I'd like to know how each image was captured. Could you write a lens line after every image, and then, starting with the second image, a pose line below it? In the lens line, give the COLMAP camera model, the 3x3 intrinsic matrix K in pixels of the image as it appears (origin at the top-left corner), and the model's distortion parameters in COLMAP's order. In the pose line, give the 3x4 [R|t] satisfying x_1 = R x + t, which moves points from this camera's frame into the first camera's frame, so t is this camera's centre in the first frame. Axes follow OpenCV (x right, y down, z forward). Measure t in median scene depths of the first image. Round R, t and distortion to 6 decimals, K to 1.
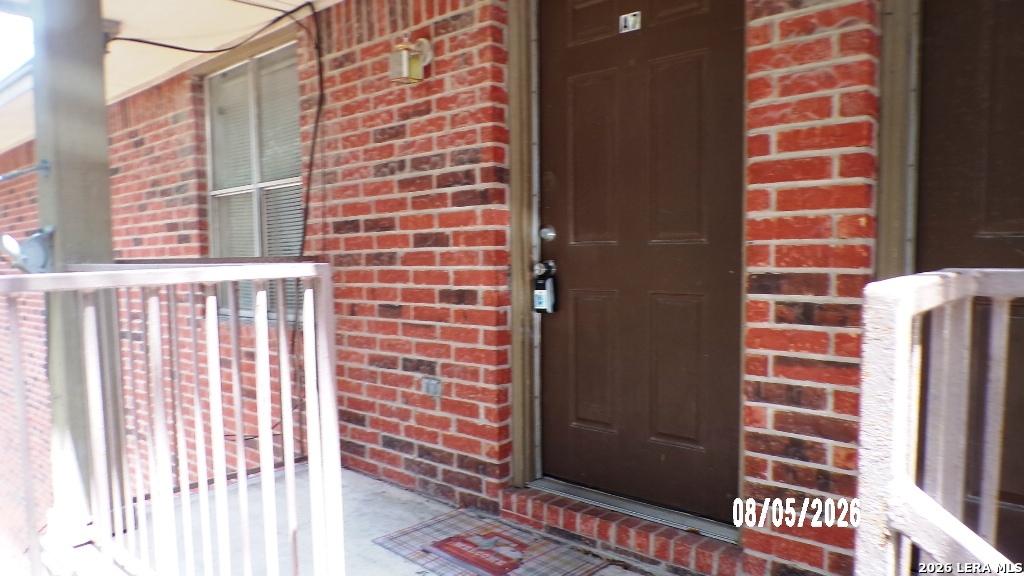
lens RADIAL K [[703.0, 0, 503.9], [0, 703.0, 295.6], [0, 0, 1]] dist [-0.048167, 0.019433]
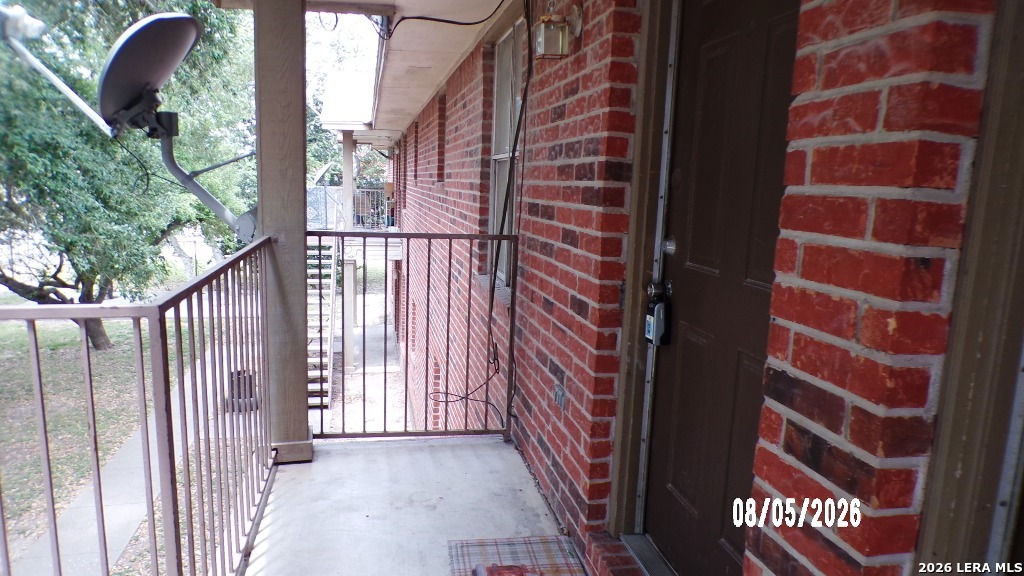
lens RADIAL K [[703.0, 0, 511.5], [0, 703.0, 298.9], [0, 0, 1]] dist [-0.048167, 0.019433]
pose [[0.812612, 0.143984, -0.564740, 0.532207], [-0.094950, 0.988763, 0.115467, -0.149096], [0.575019, -0.040208, 0.817152, 0.348304]]
